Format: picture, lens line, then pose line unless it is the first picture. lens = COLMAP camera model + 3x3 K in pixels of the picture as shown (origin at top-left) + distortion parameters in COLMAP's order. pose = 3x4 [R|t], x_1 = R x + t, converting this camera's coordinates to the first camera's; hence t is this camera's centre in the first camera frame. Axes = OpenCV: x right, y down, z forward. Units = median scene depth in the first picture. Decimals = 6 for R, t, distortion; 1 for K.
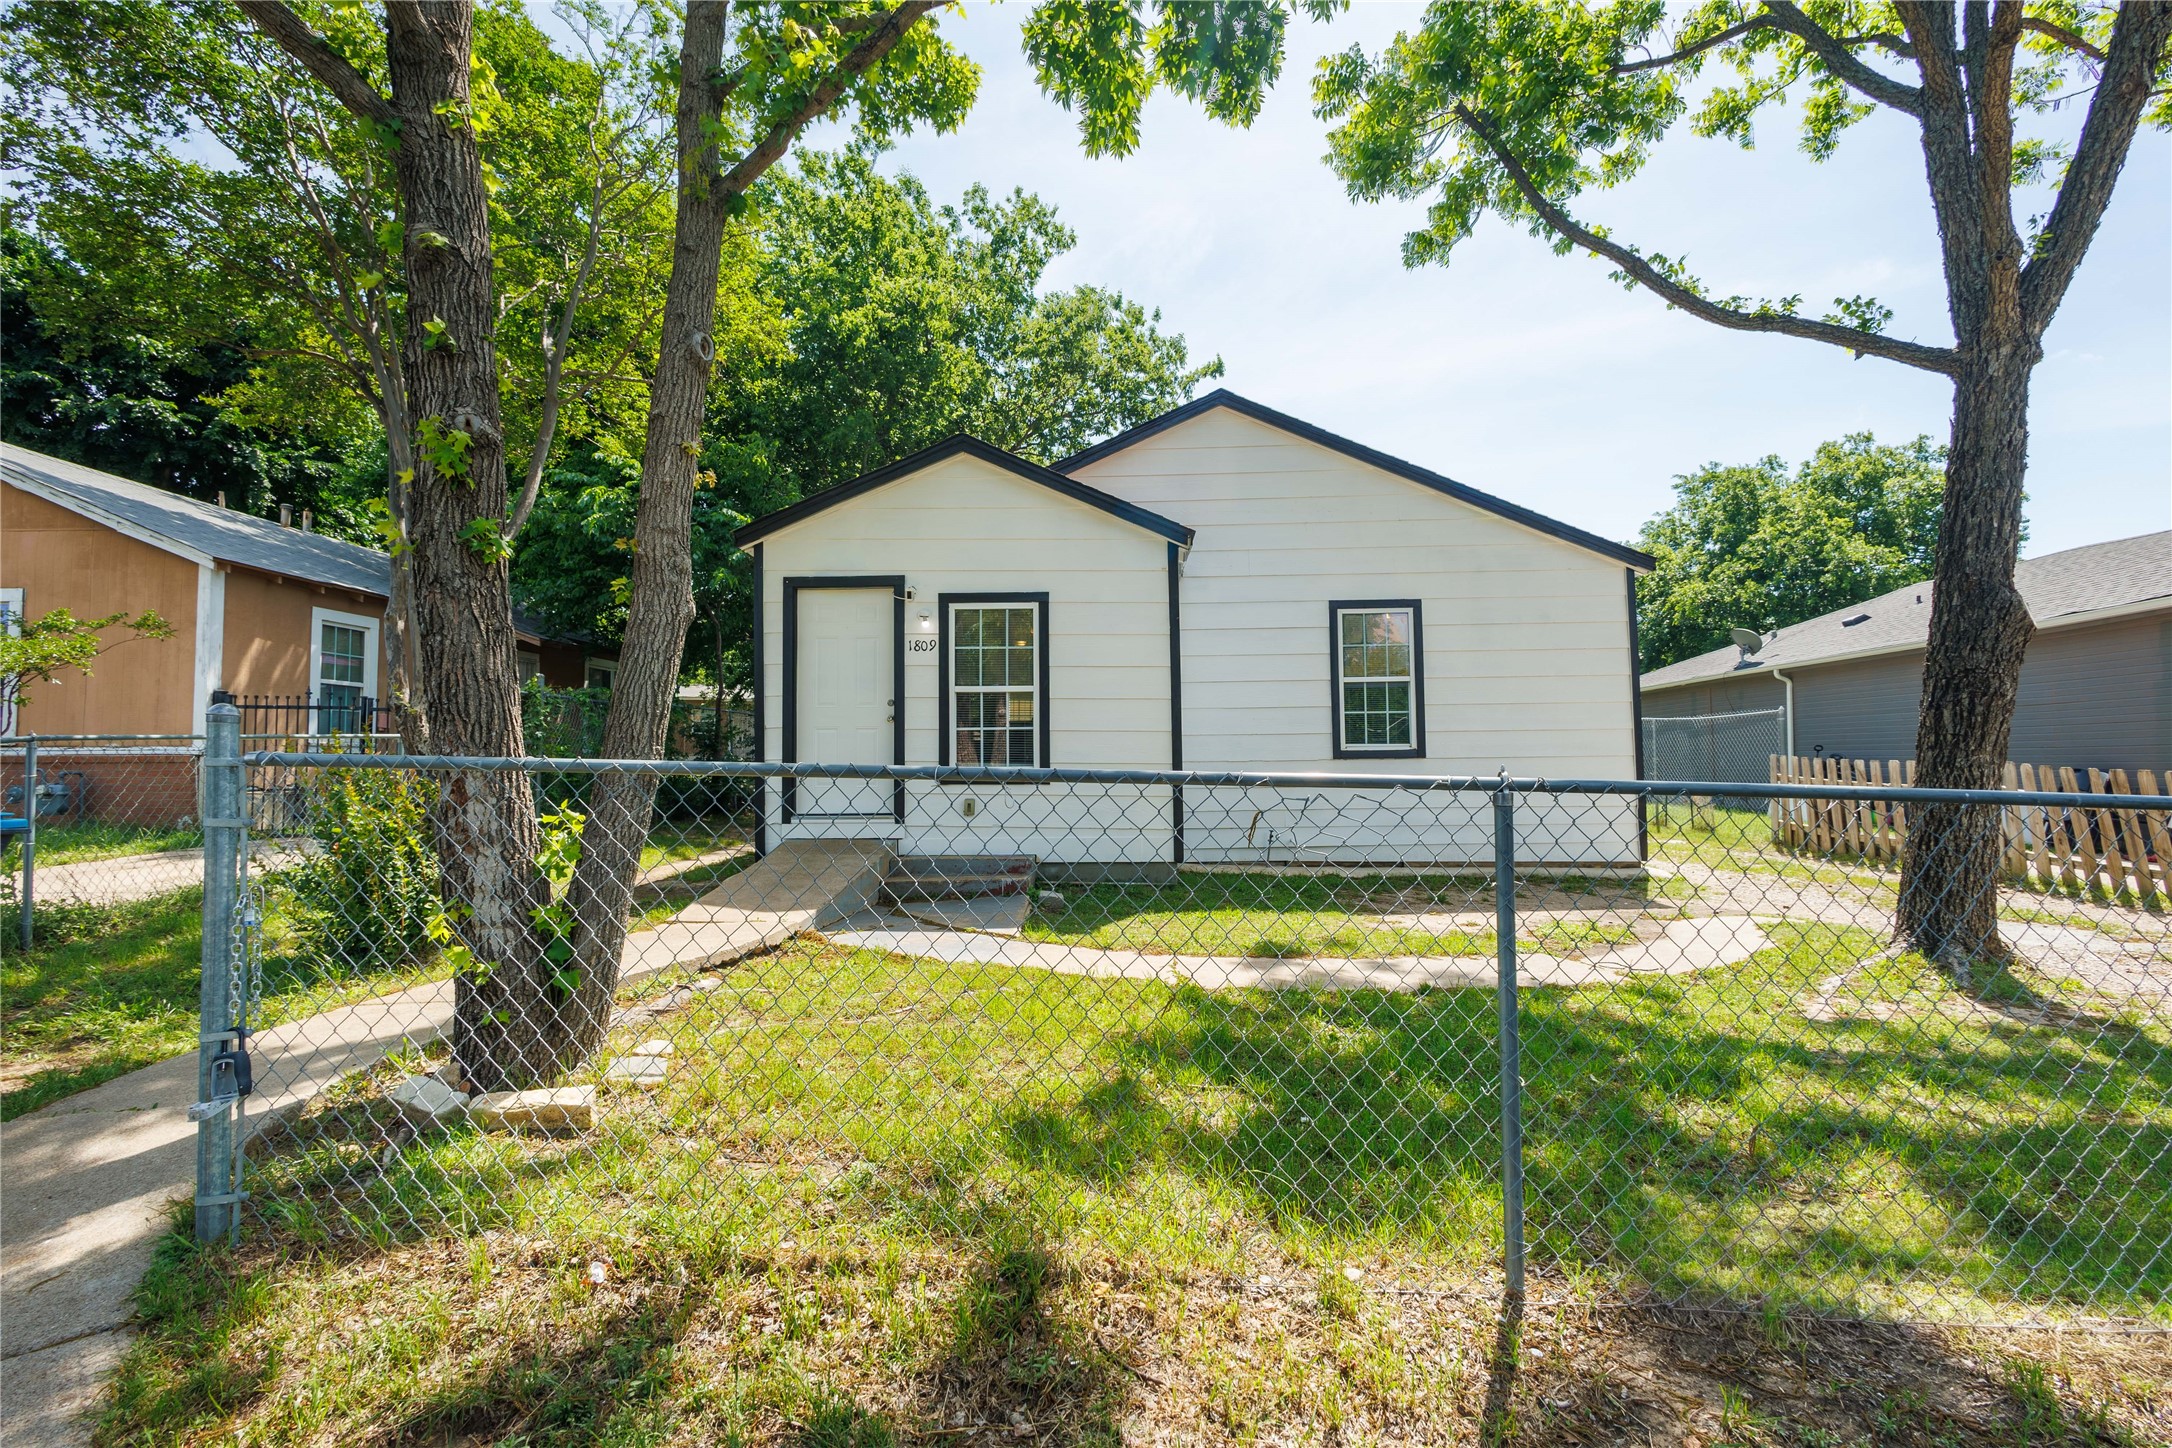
lens RADIAL K [[999.9, 0, 1086.3], [0, 999.9, 728.1], [0, 0, 1]] dist [0.001934, -0.001435]
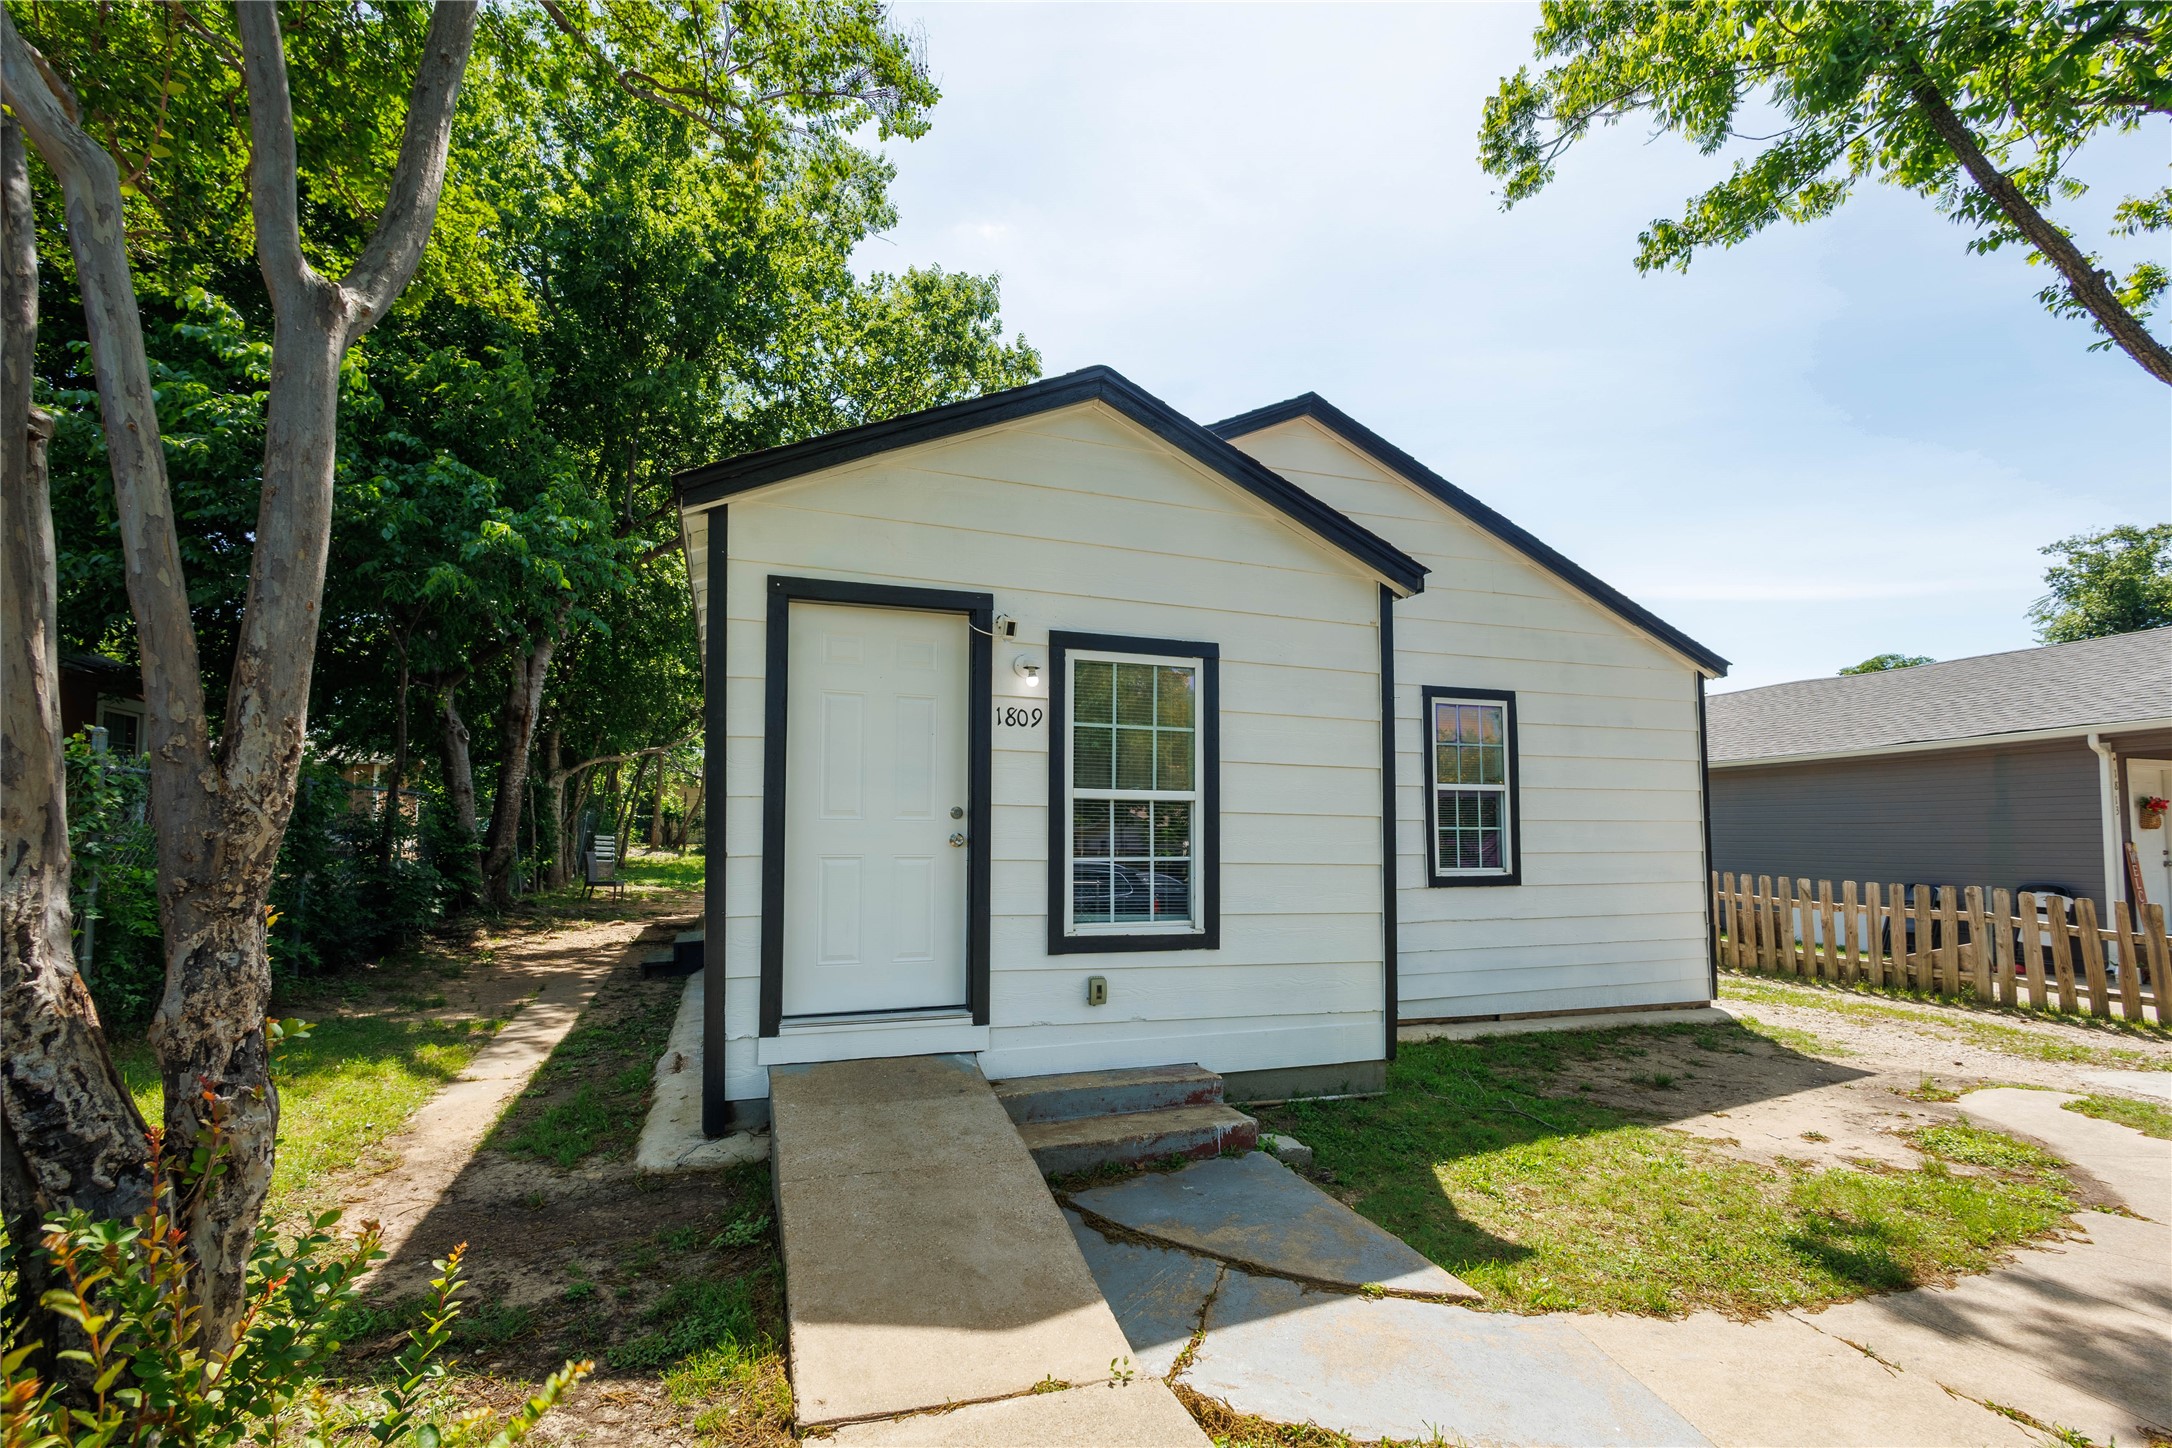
lens RADIAL K [[975.7, 0, 1087.2], [0, 975.7, 800.3], [0, 0, 1]] dist [0.000245, -0.000197]
pose [[0.928819, 0.024295, 0.369735, -0.338124], [-0.024390, 0.999693, -0.004419, -0.032173], [-0.369729, -0.004914, 0.929127, 0.453729]]
